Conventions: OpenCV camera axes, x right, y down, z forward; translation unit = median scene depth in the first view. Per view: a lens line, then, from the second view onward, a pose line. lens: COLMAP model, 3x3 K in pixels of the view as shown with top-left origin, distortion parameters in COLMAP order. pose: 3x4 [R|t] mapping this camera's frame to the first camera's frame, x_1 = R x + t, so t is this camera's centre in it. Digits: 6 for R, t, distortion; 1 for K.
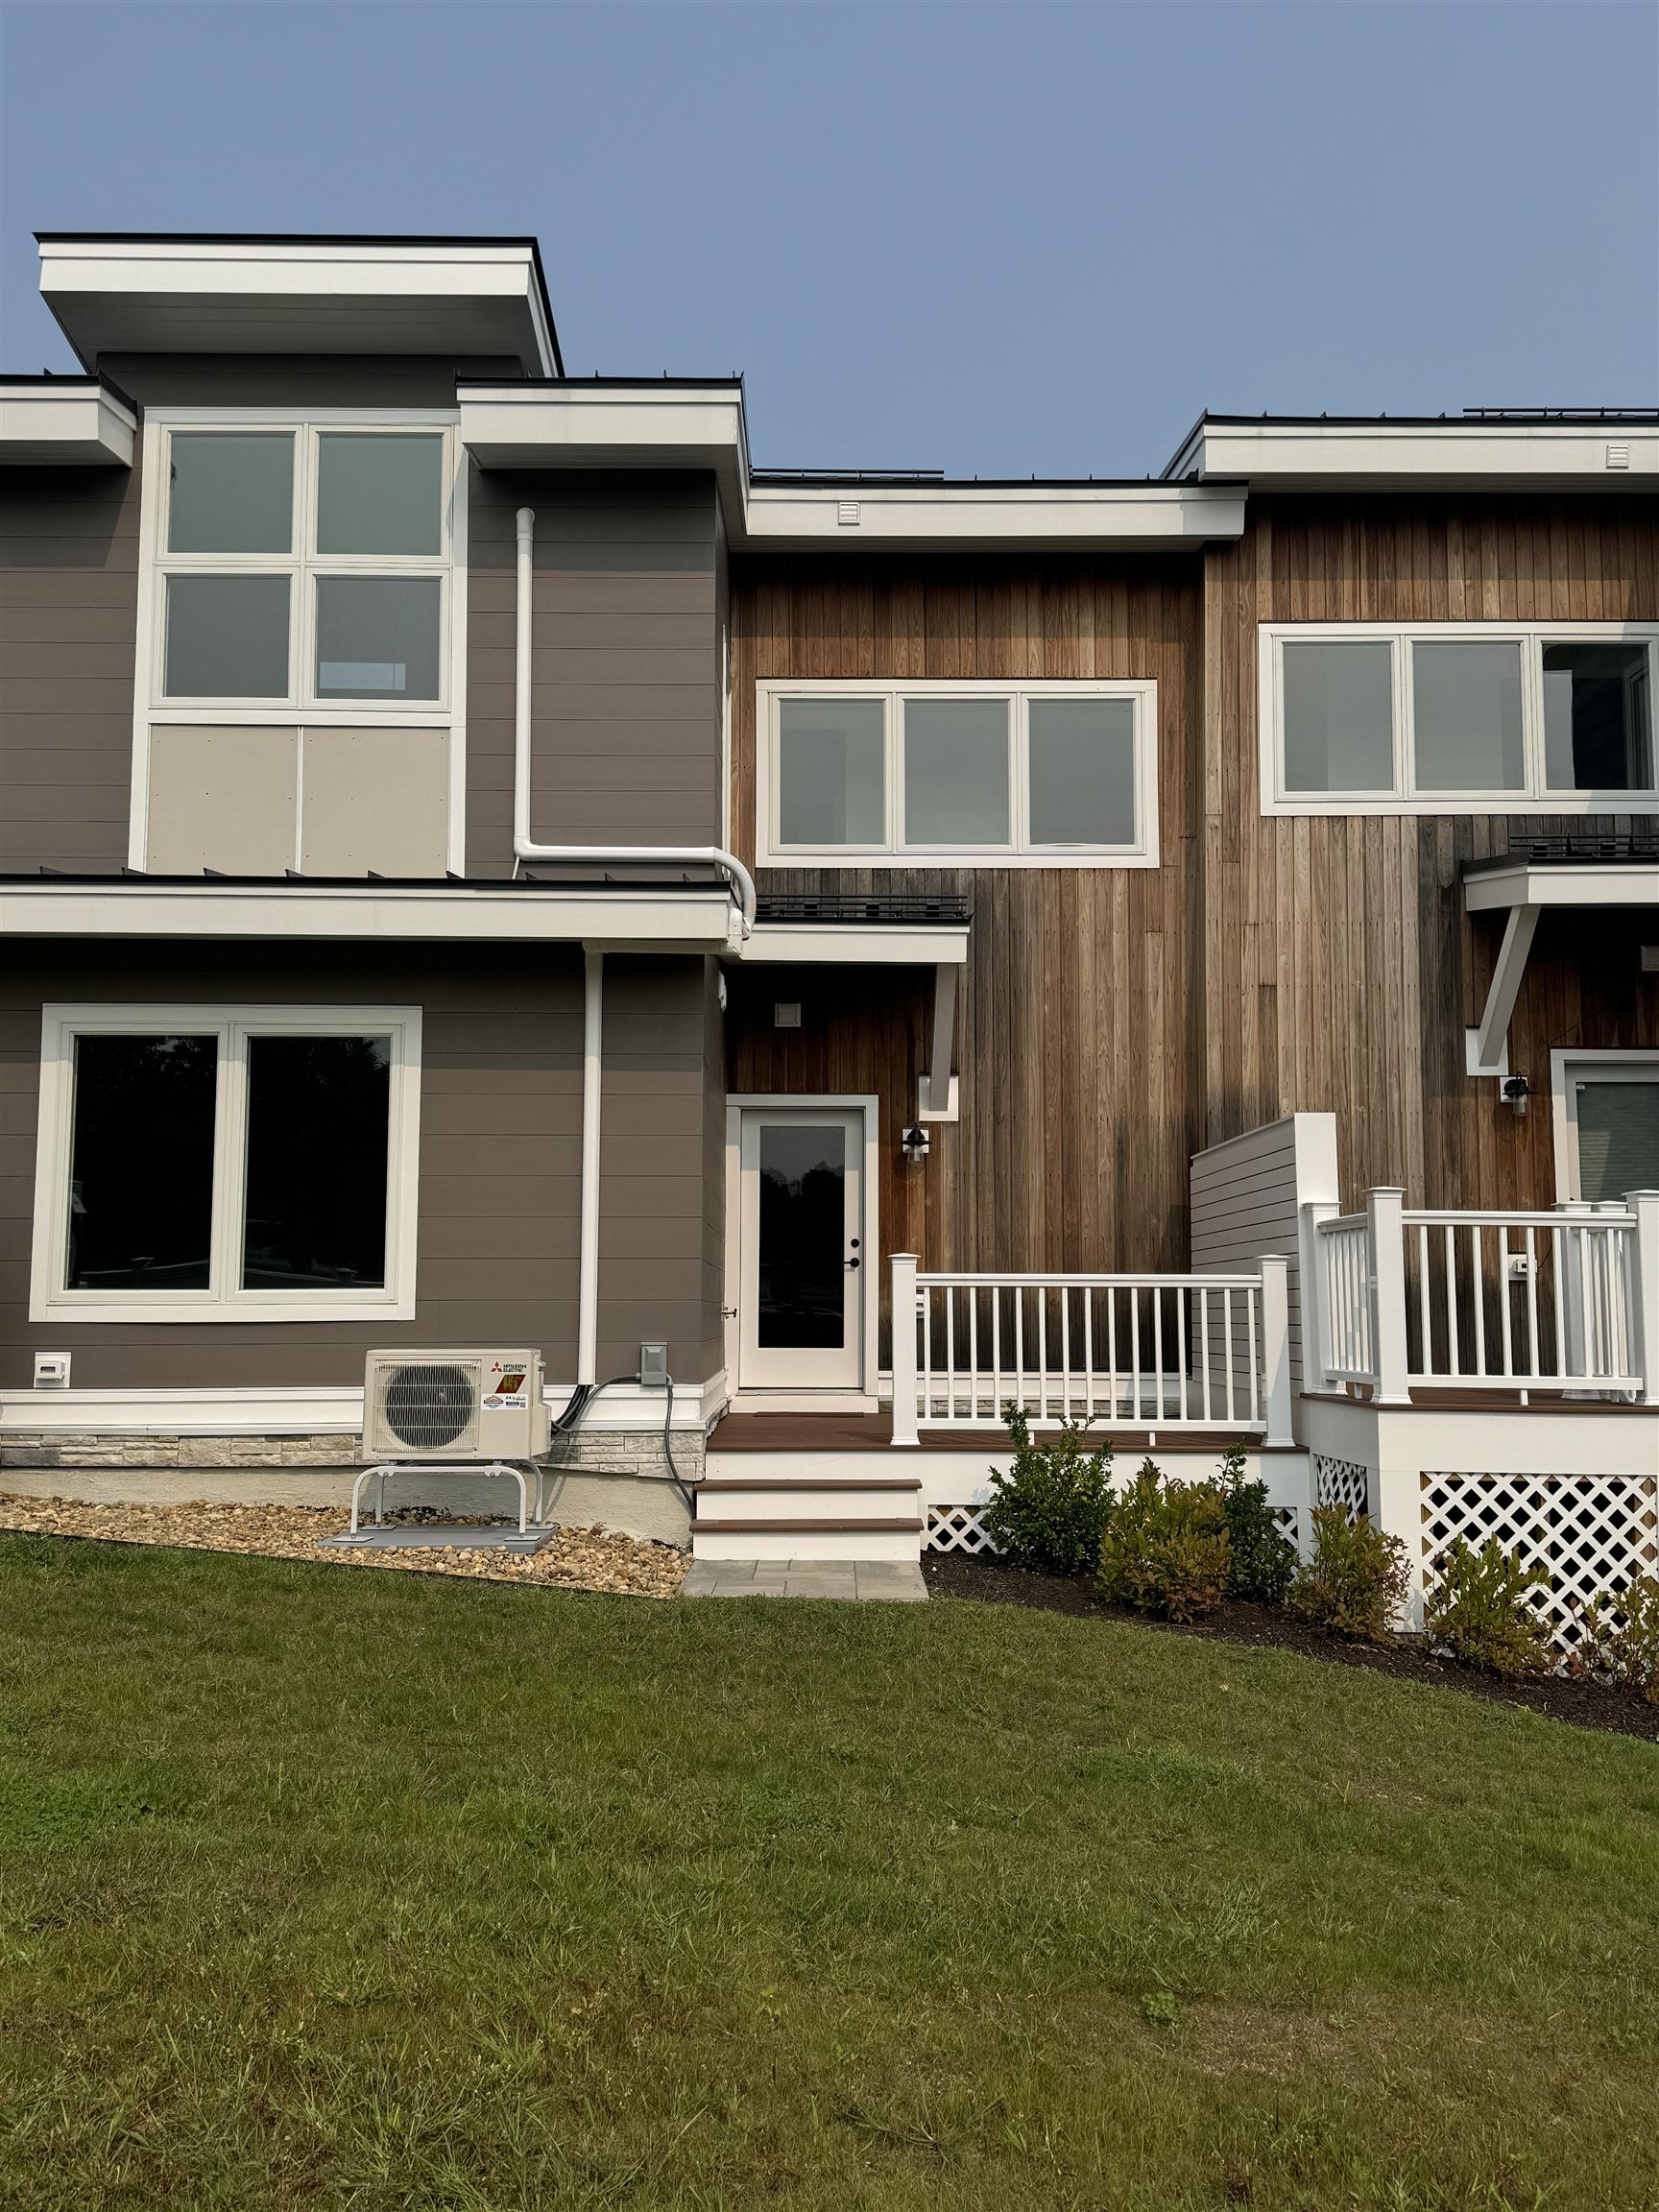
lens RADIAL K [[1912.7, 0, 829.5], [0, 1912.7, 1106.0], [0, 0, 1]] dist [0.191974, -0.409066]
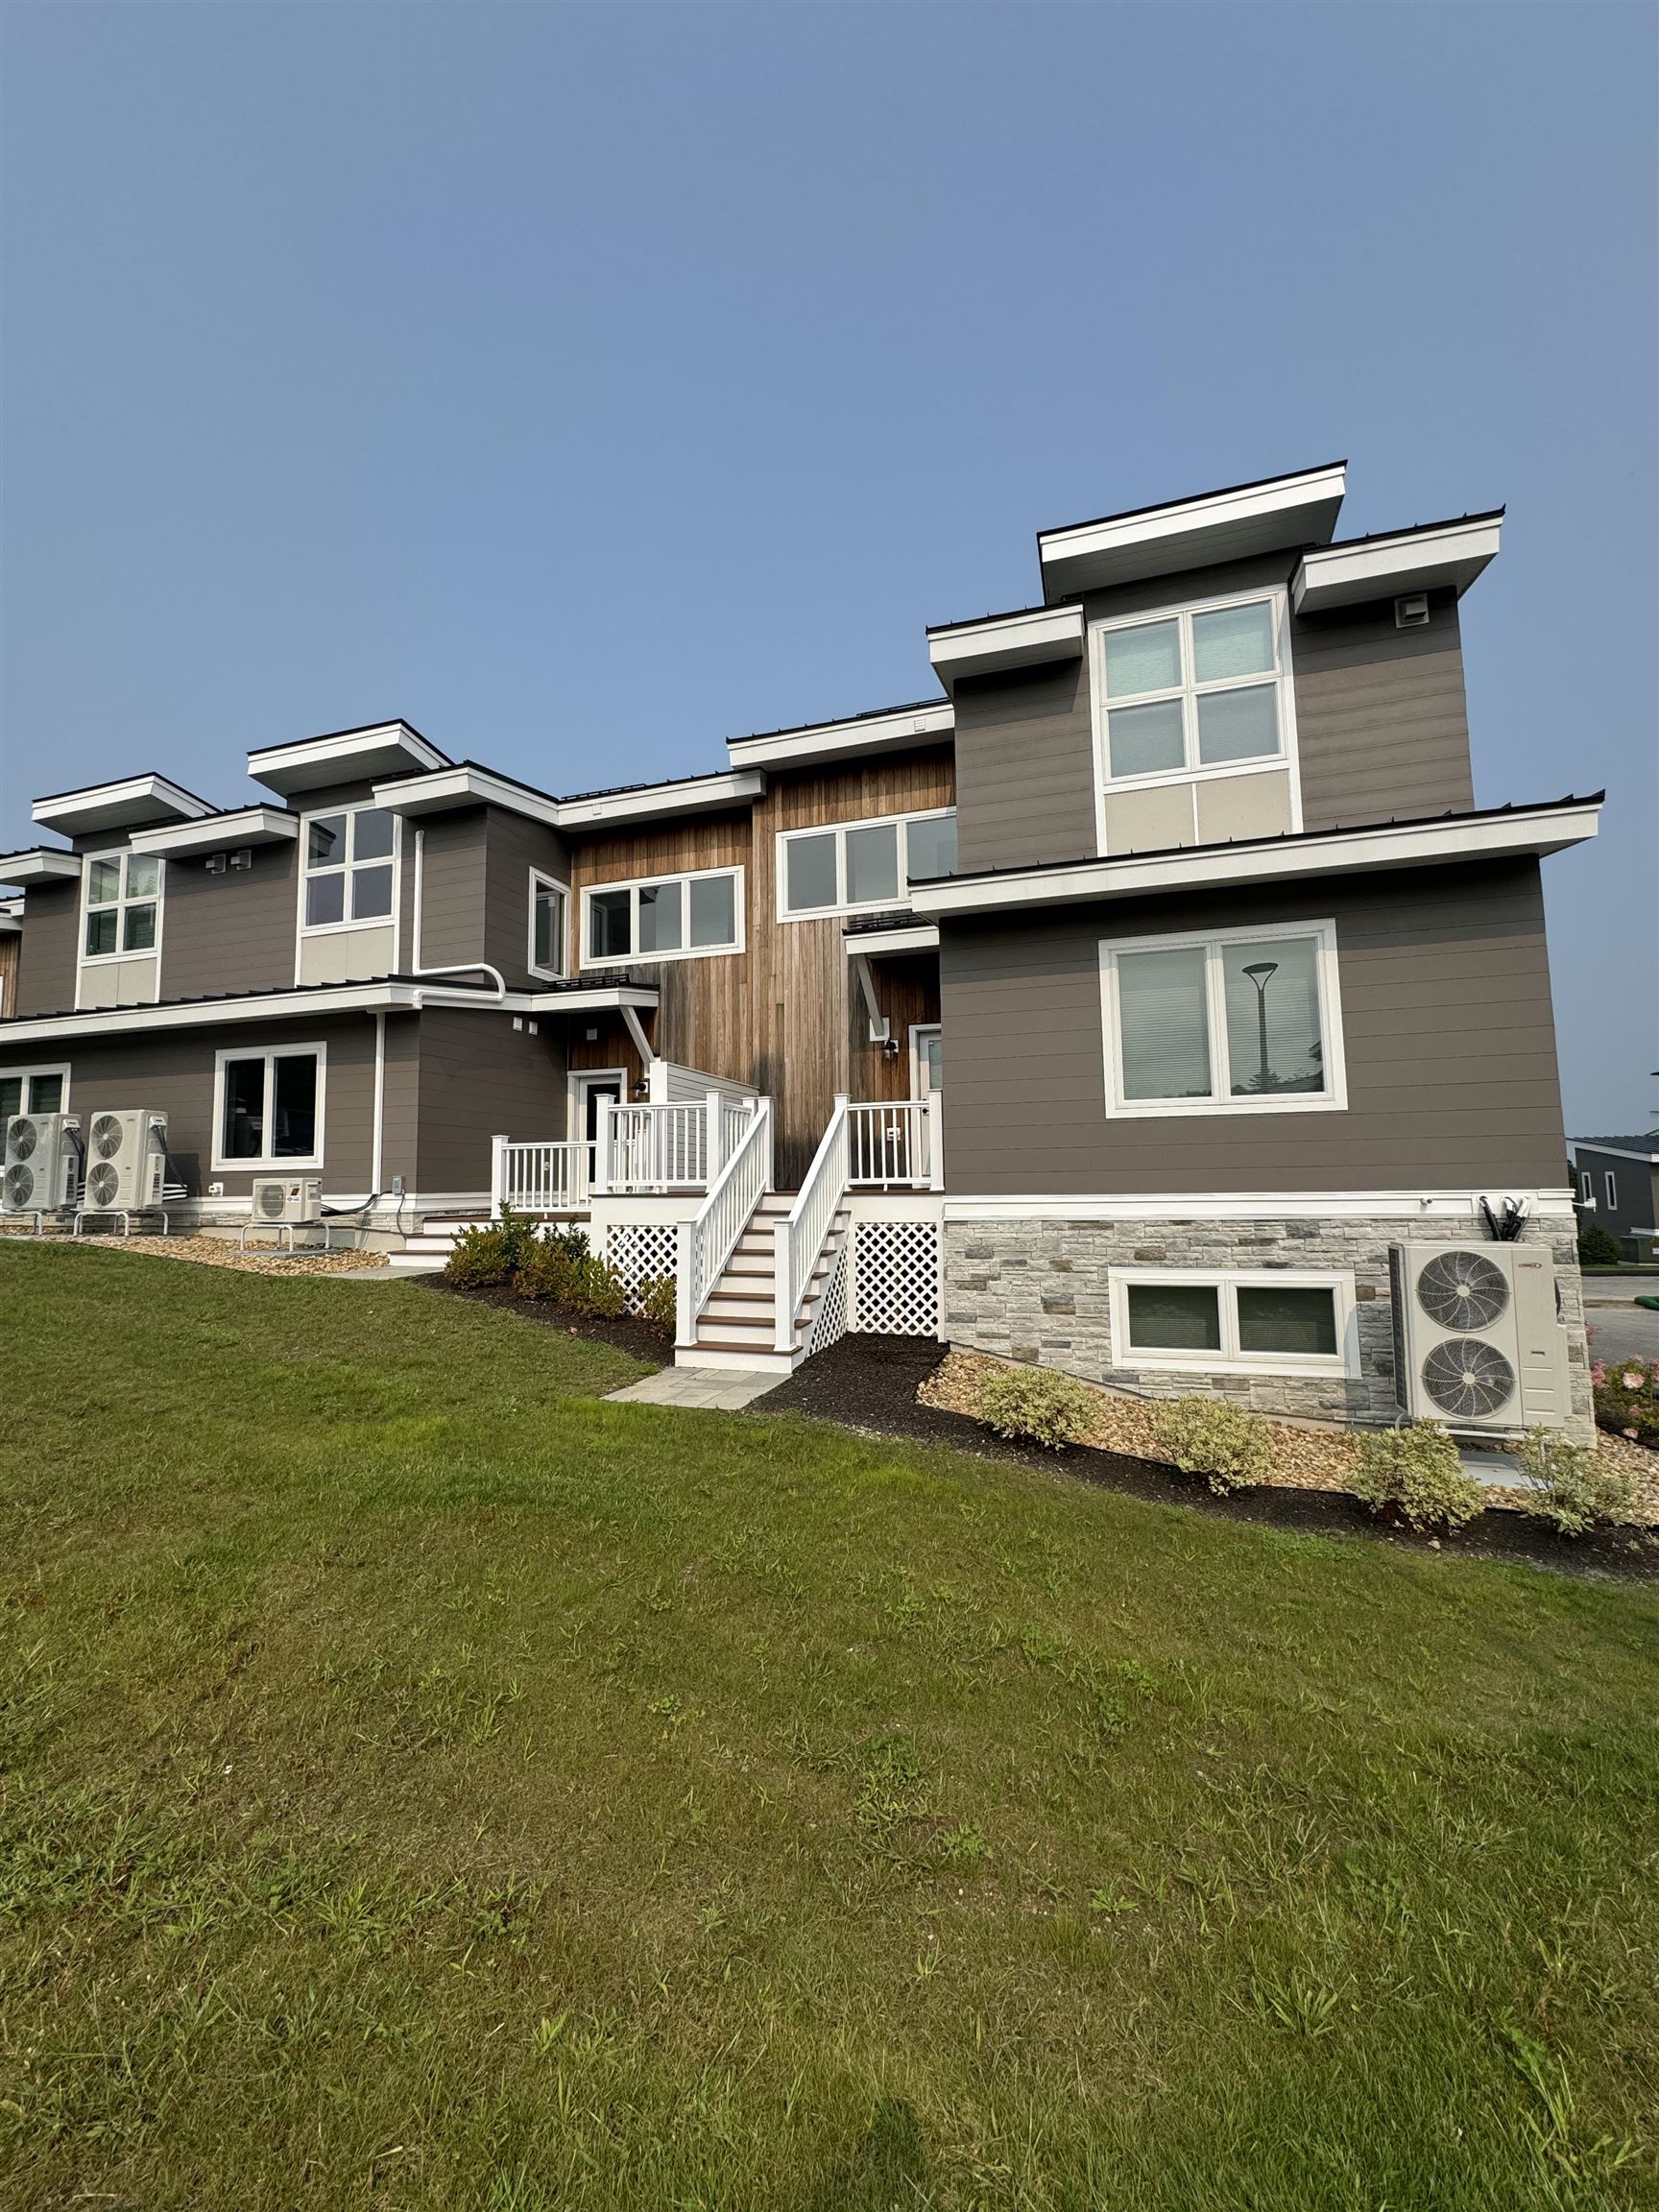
lens RADIAL K [[890.7, 0, 829.5], [0, 890.7, 1106.0], [0, 0, 1]] dist [-0.001625, -0.000311]
pose [[0.946738, -0.044905, -0.318860, 0.580110], [0.051440, 0.998603, 0.012100, 0.038610], [0.317871, -0.027858, 0.947725, 0.100599]]
